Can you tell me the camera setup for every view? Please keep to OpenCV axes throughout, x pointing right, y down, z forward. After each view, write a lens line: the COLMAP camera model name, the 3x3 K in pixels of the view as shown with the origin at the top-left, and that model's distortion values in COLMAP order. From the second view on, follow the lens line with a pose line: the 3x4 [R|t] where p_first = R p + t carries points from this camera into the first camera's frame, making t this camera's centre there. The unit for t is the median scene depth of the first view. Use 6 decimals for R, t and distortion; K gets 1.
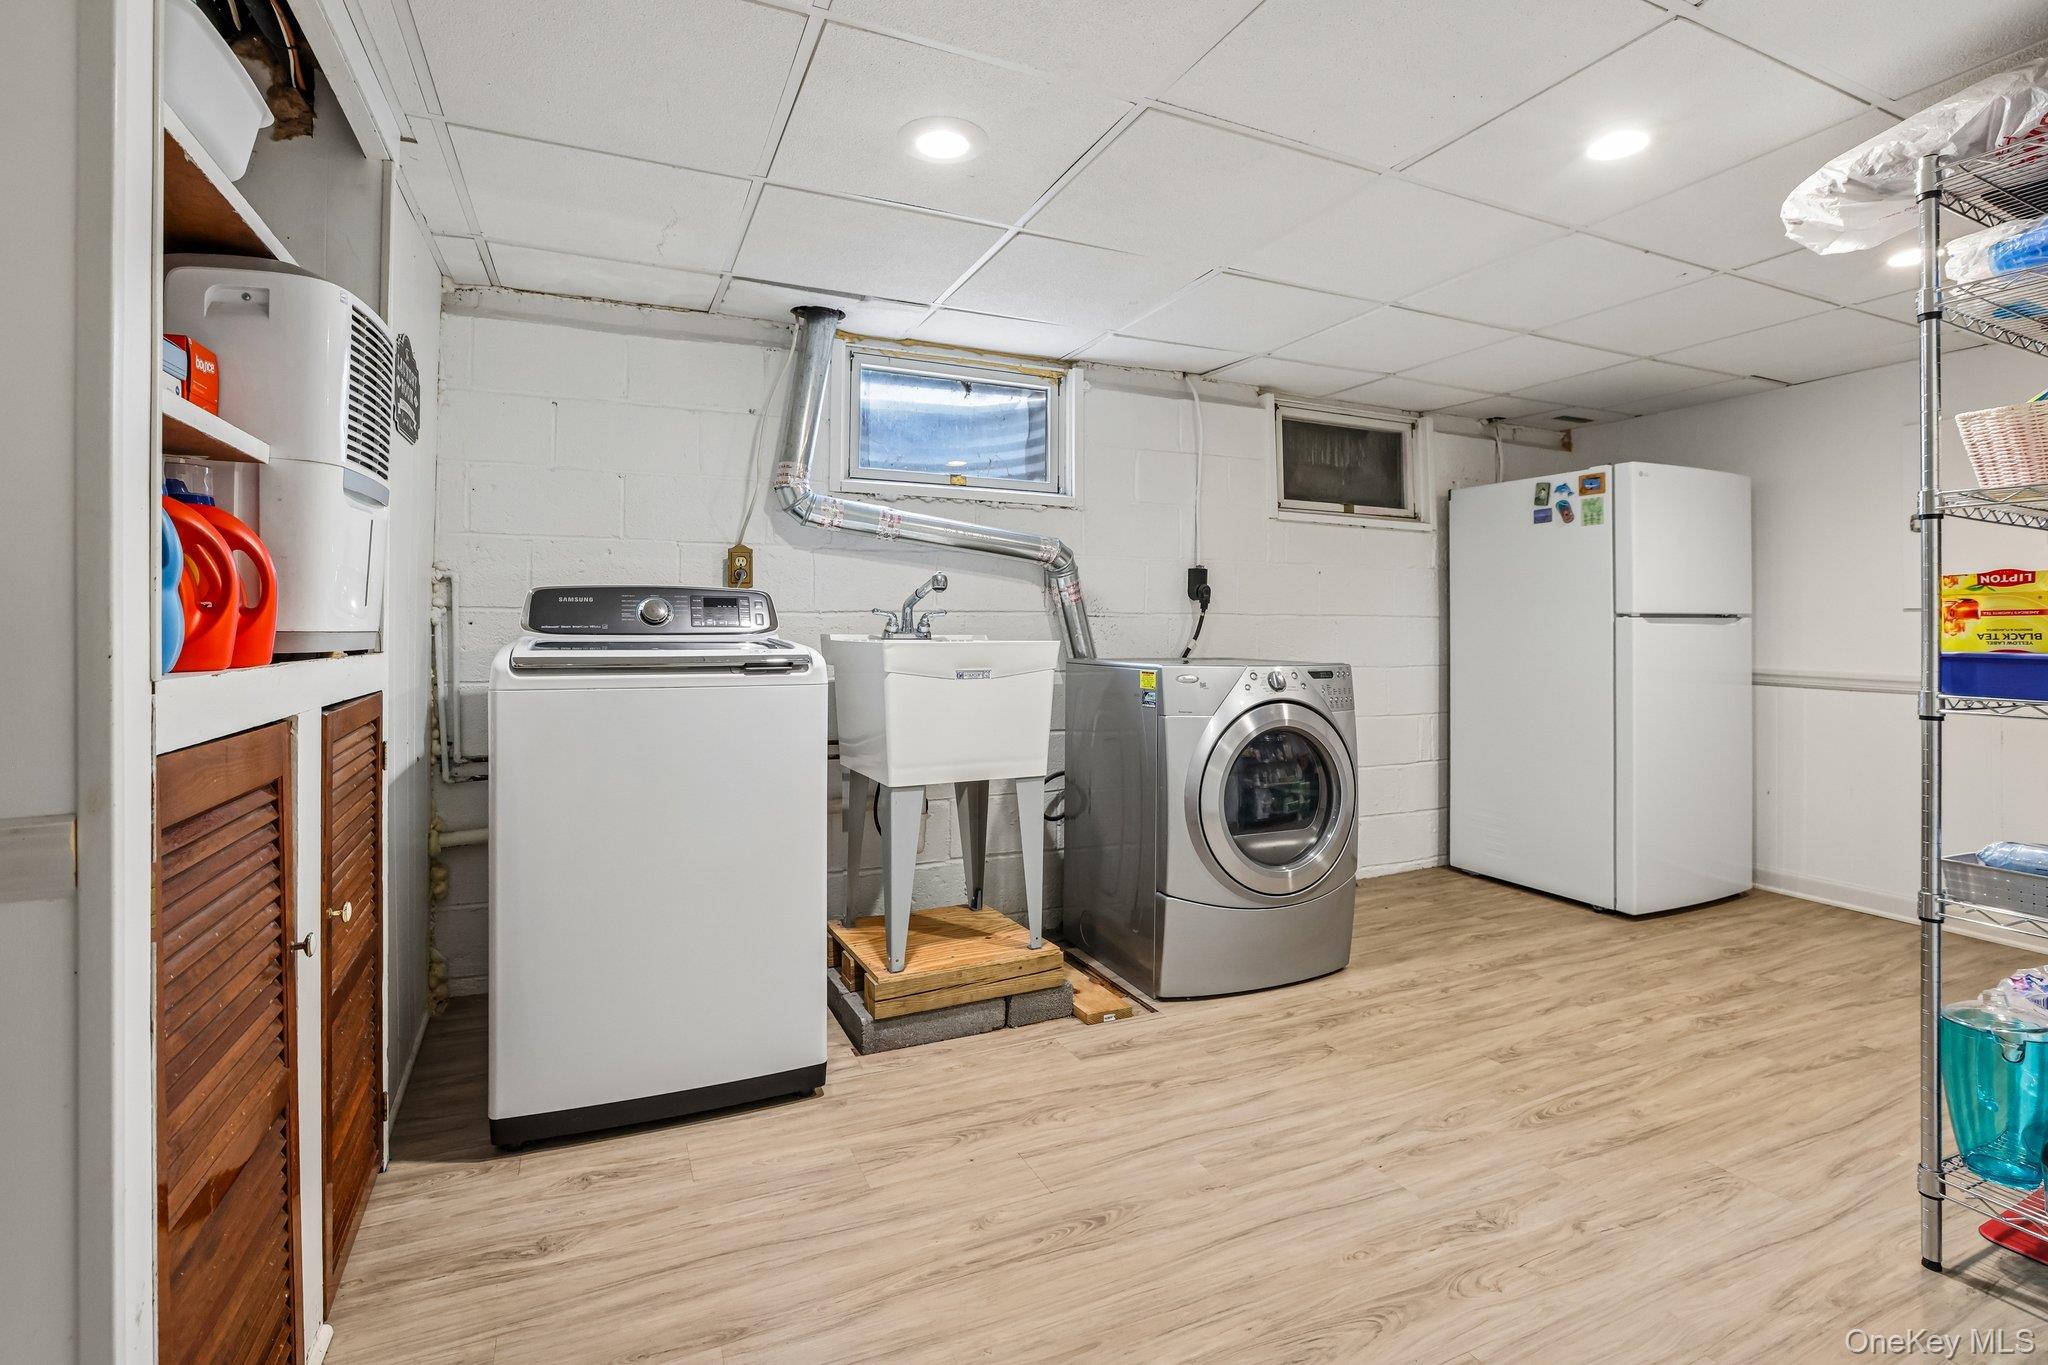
lens RADIAL K [[949.0, 0, 1025.4], [0, 949.0, 657.5], [0, 0, 1]] dist [-0.065245, 0.020278]
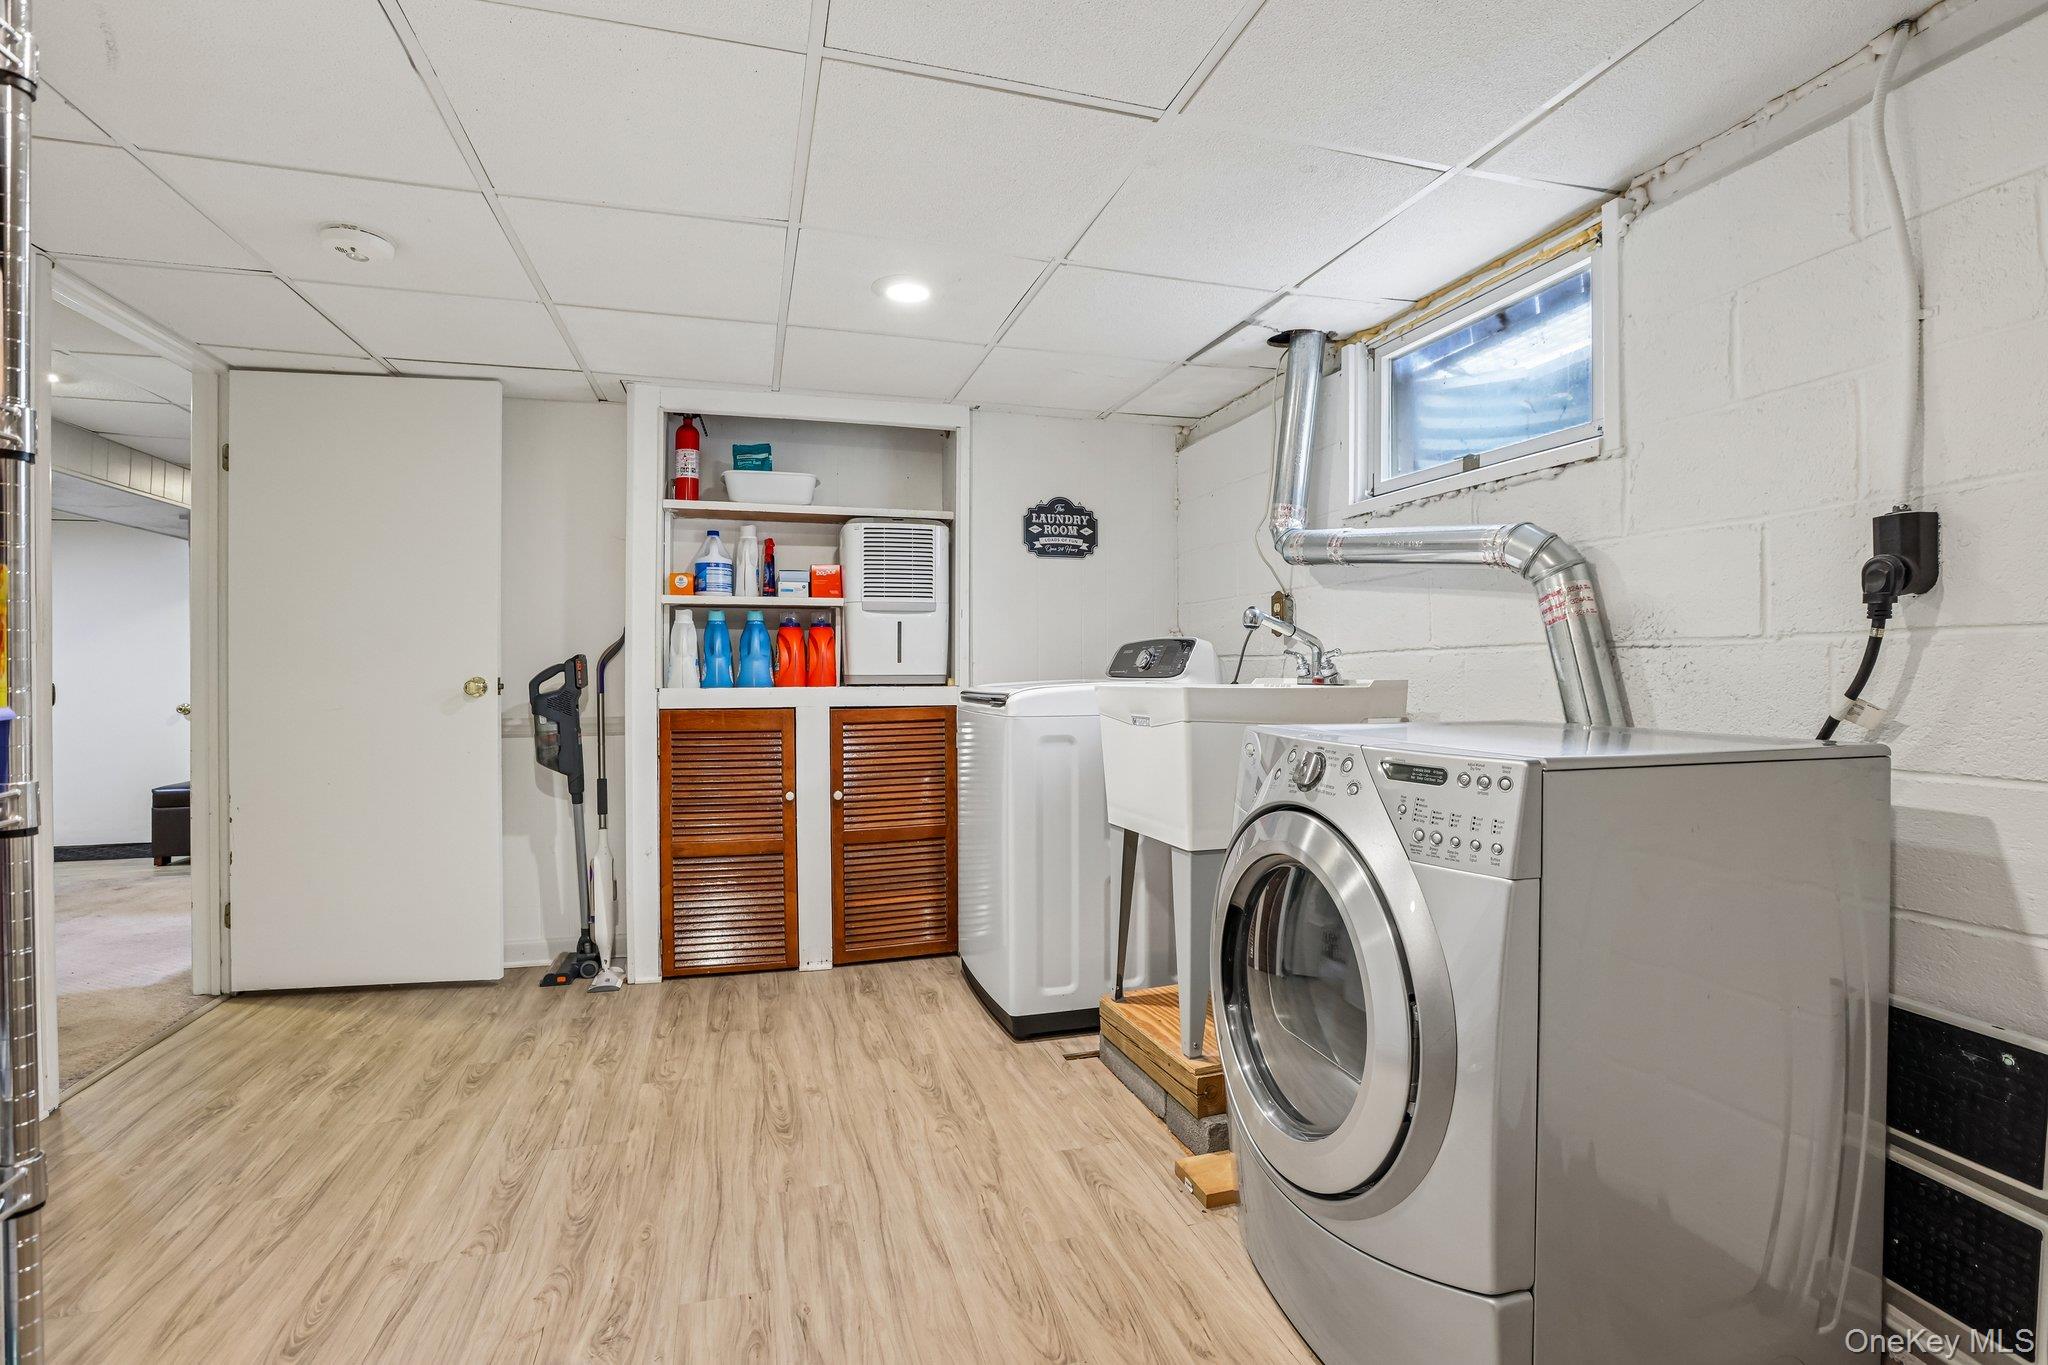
lens RADIAL K [[949.0, 0, 1025.4], [0, 949.0, 657.5], [0, 0, 1]] dist [-0.065245, 0.020278]
pose [[-0.135024, -0.013303, -0.990753, 1.191662], [-0.025305, 0.999630, -0.009973, -0.042730], [0.990519, 0.023724, -0.135311, 1.340121]]
